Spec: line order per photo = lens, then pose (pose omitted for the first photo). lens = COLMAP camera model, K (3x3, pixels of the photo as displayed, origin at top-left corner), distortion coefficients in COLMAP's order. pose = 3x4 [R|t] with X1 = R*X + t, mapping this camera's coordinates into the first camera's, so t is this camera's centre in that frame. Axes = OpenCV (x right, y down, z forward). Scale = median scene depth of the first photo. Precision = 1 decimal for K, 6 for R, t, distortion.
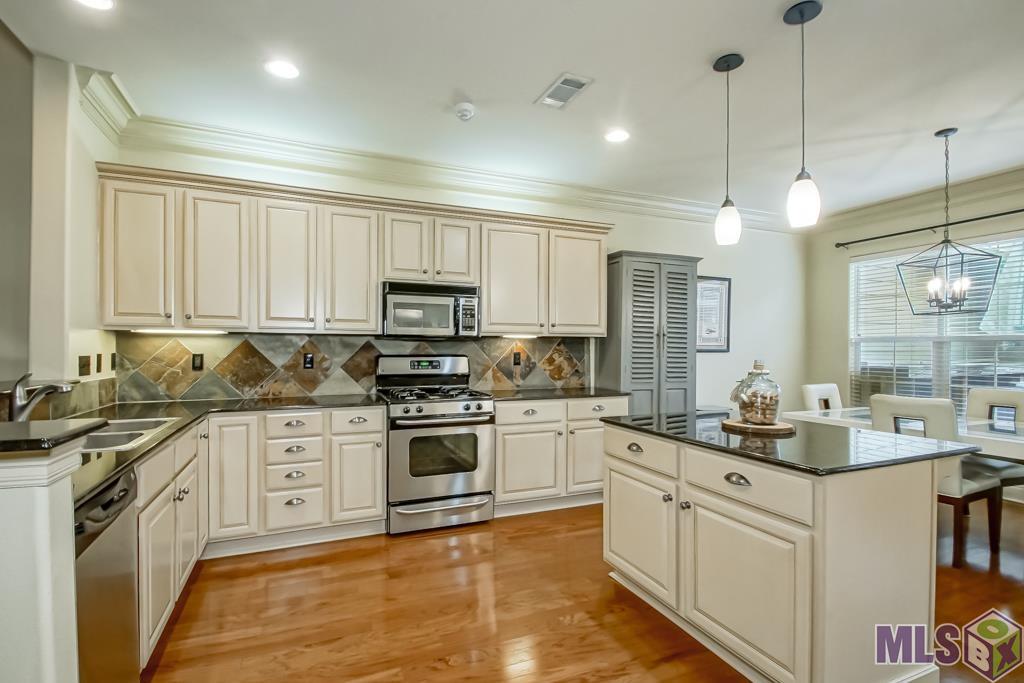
lens RADIAL K [[485.8, 0, 512.0], [0, 485.8, 341.5], [0, 0, 1]] dist [0.000016, -0.000133]
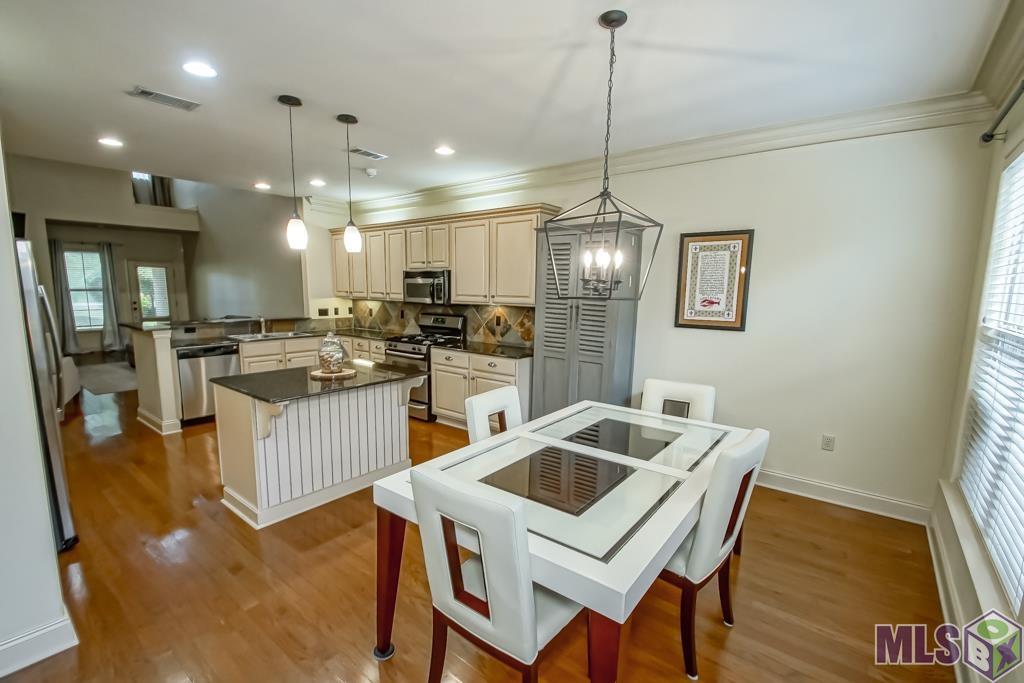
lens RADIAL K [[463.0, 0, 507.0], [0, 463.0, 355.1], [0, 0, 1]] dist [0.000574, -0.007752]
pose [[0.481066, 0.132049, -0.866682, 1.124312], [0.000133, 0.988580, 0.150696, -0.061504], [0.876684, -0.072610, 0.475555, 0.423716]]
